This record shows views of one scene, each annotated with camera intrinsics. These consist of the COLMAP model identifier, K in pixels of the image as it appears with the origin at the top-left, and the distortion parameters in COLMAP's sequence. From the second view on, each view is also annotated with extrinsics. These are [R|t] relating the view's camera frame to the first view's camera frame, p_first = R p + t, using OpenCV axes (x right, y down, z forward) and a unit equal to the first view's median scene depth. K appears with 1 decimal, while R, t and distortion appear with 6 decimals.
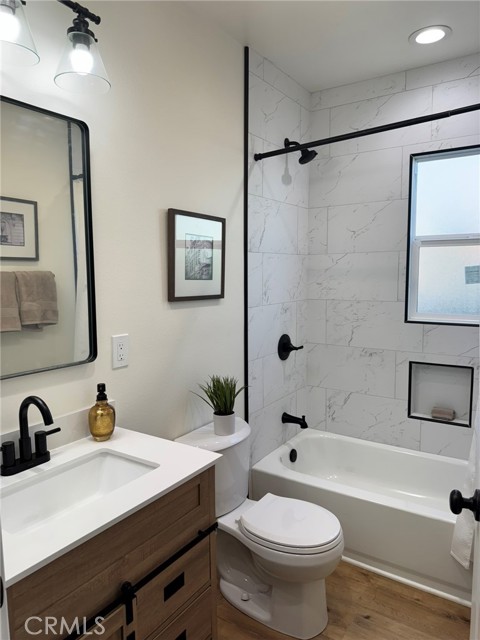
lens RADIAL K [[453.2, 0, 237.4], [0, 453.2, 318.2], [0, 0, 1]] dist [0.054861, -0.058220]
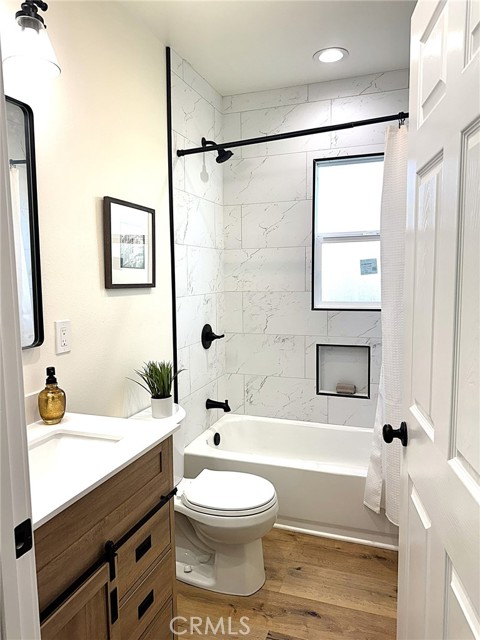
lens RADIAL K [[453.2, 0, 240.0], [0, 453.2, 317.5], [0, 0, 1]] dist [0.054861, -0.058220]
pose [[0.971391, -0.028616, 0.235756, -0.091557], [0.030622, 0.999519, -0.004851, 0.037287], [-0.235504, 0.011931, 0.971800, -0.052506]]
